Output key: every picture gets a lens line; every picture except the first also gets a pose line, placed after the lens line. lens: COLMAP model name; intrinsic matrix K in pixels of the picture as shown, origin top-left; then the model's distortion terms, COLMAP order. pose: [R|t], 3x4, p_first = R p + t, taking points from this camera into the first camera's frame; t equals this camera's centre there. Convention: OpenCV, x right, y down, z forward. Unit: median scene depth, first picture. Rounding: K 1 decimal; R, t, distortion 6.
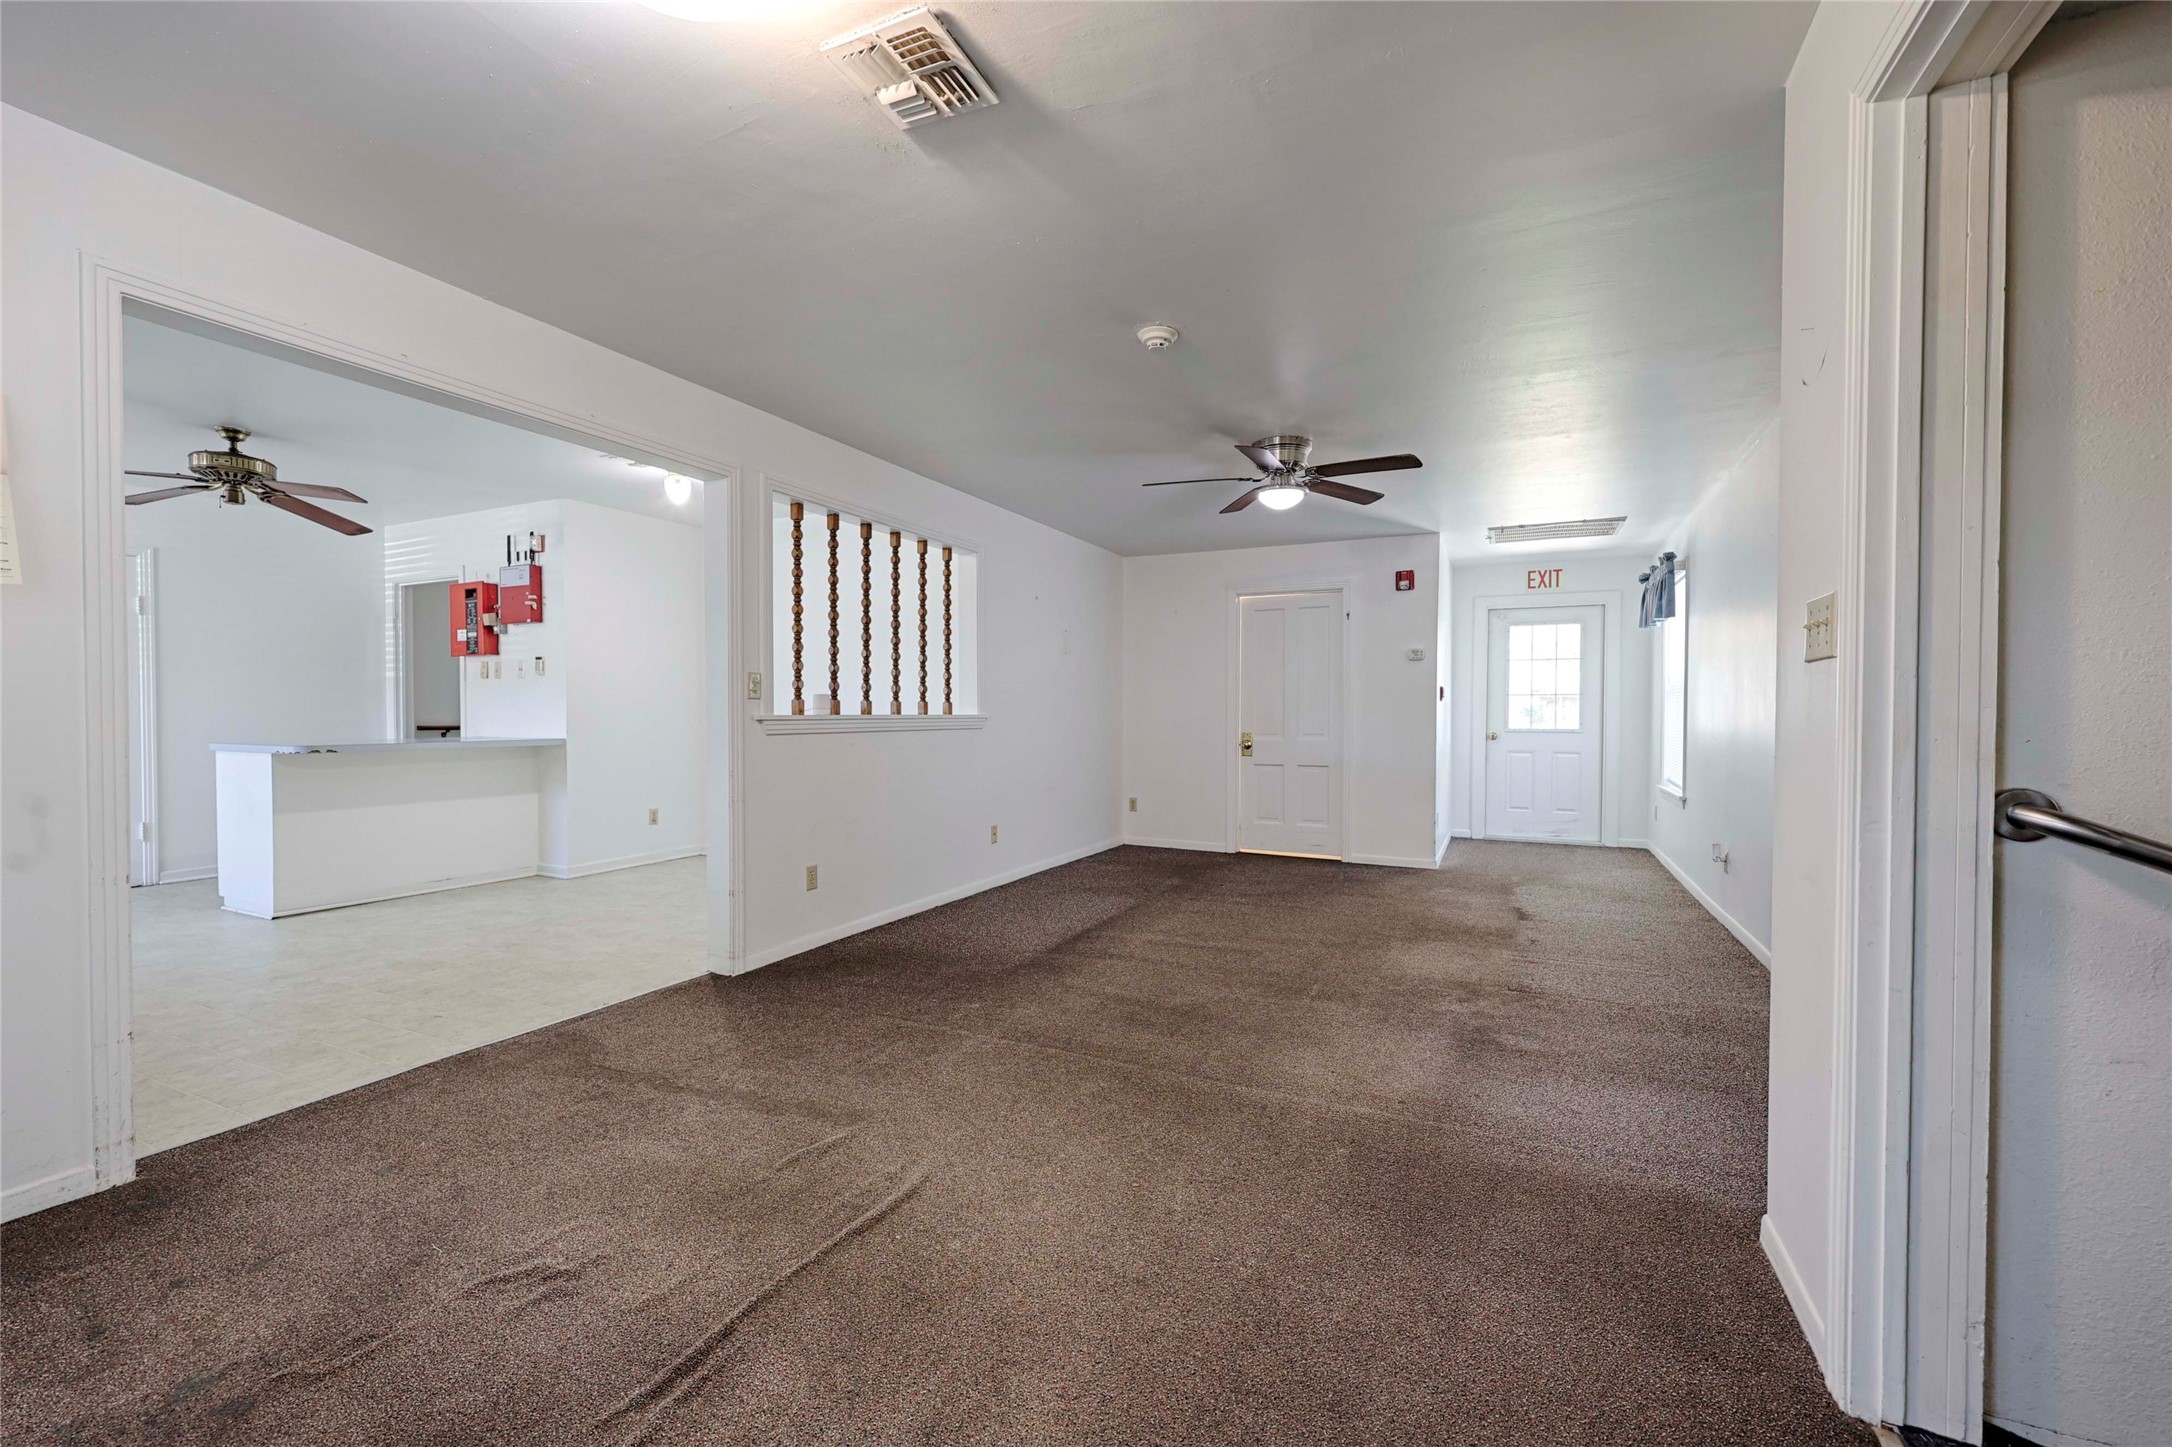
lens RADIAL K [[868.7, 0, 1087.5], [0, 868.7, 731.5], [0, 0, 1]] dist [-0.001639, -0.000122]
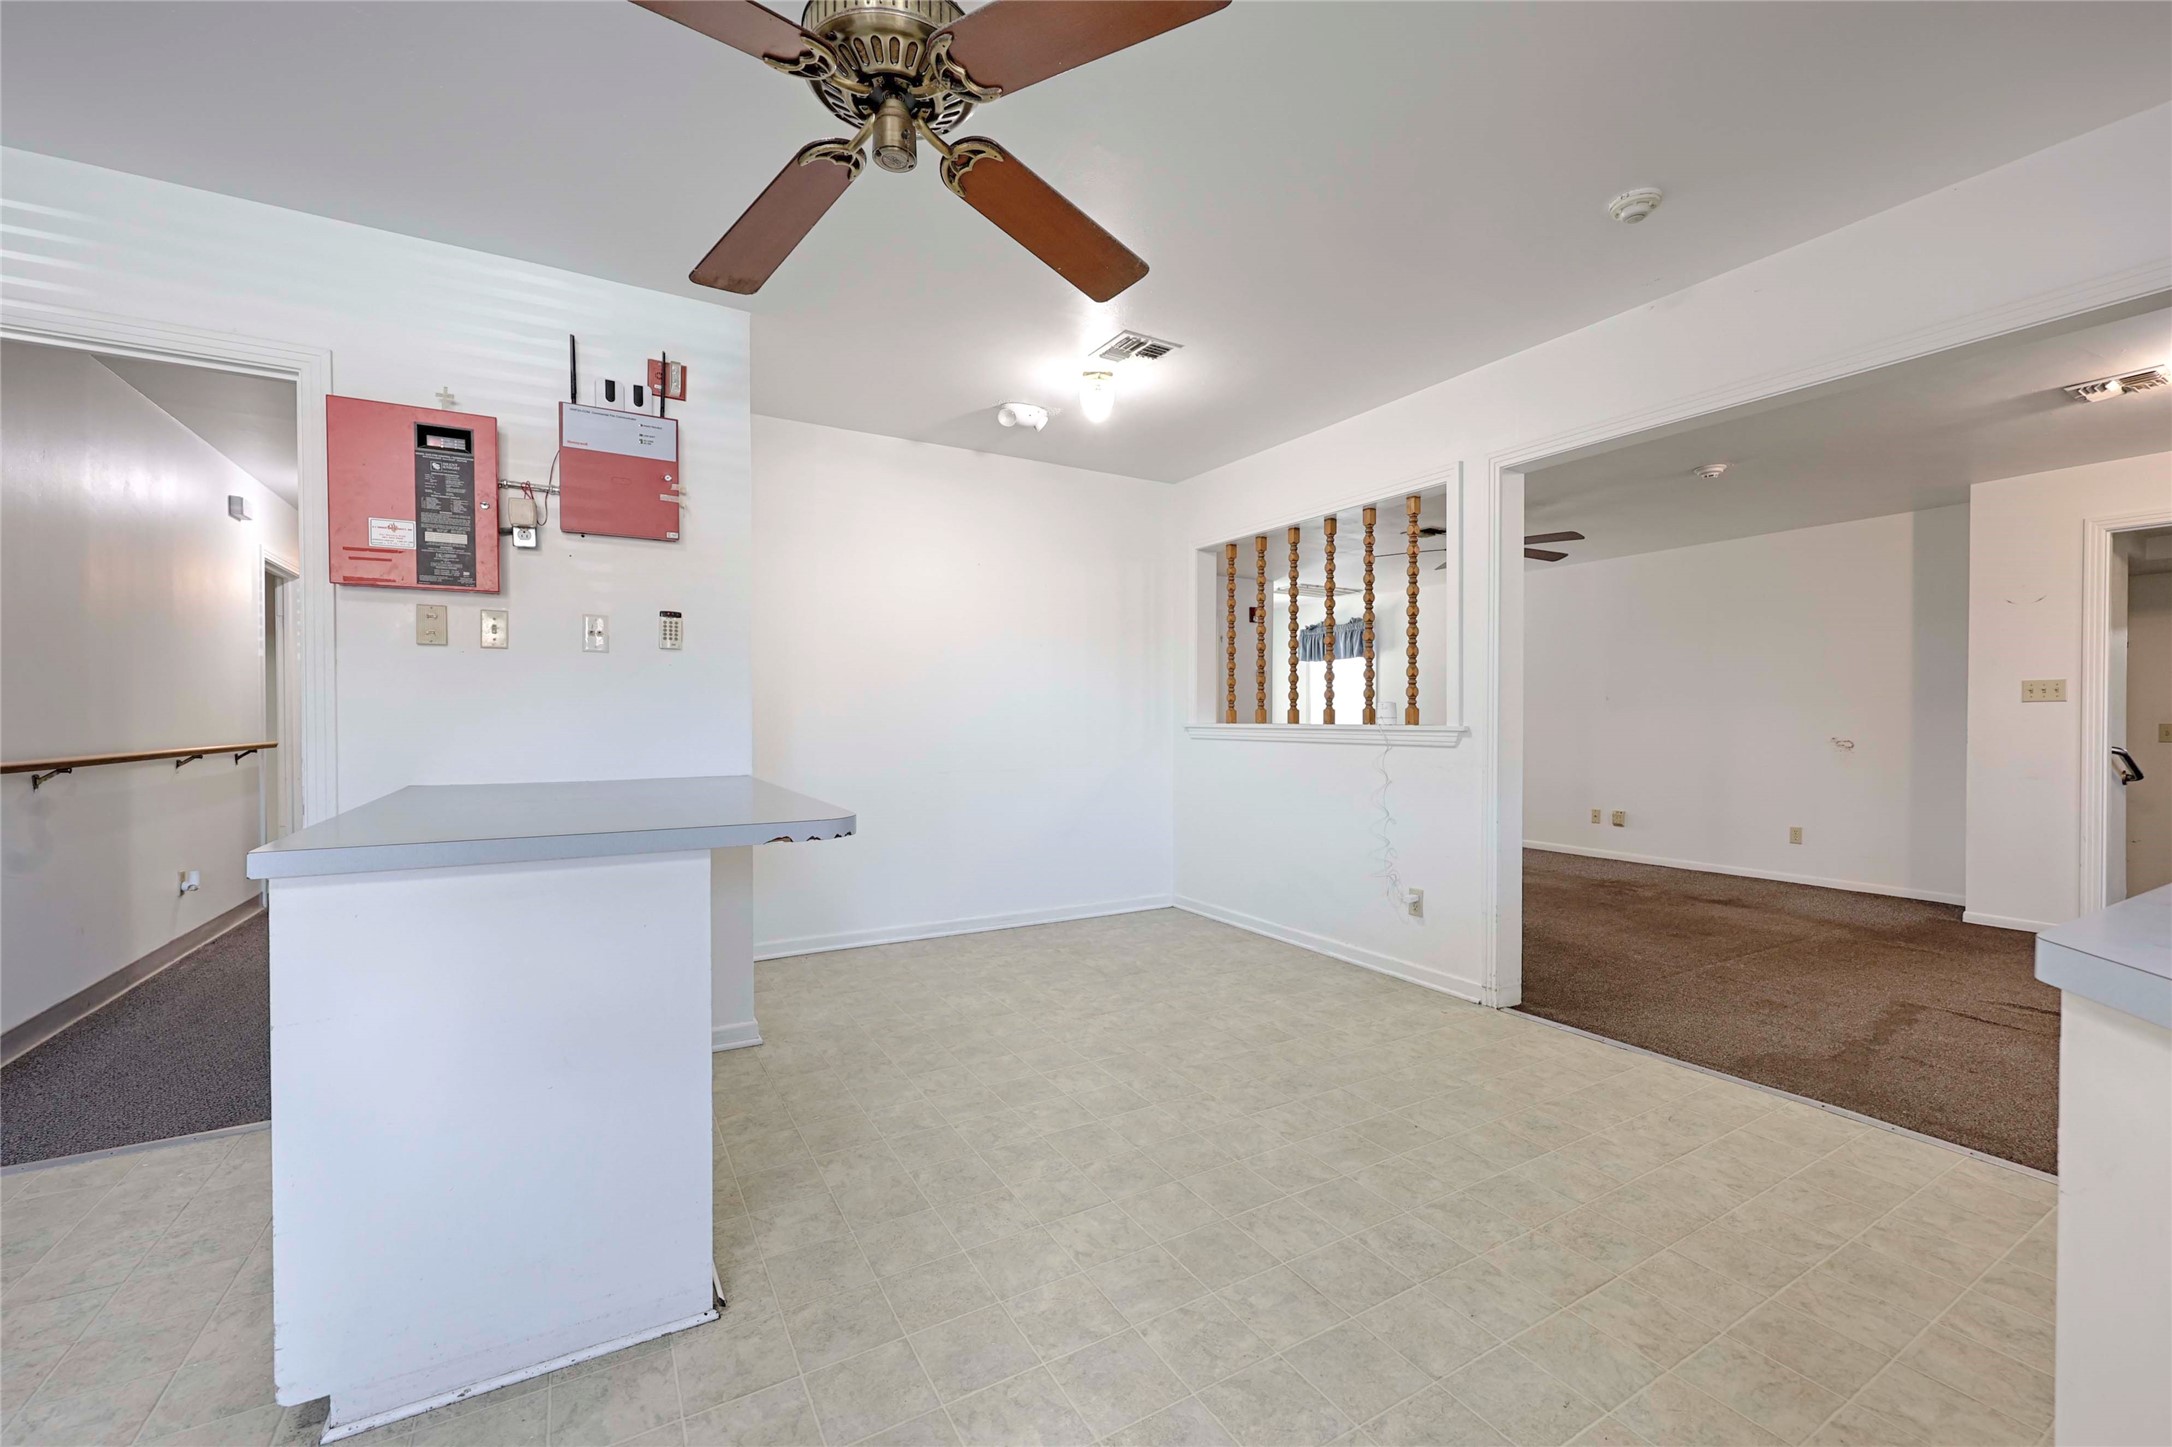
lens RADIAL K [[868.7, 0, 1087.5], [0, 868.7, 731.5], [0, 0, 1]] dist [-0.001639, -0.000122]
pose [[0.570140, -0.014720, 0.821416, -1.176172], [0.019172, 0.999806, 0.004610, -0.020380], [-0.821324, 0.013120, 0.570312, 0.689350]]
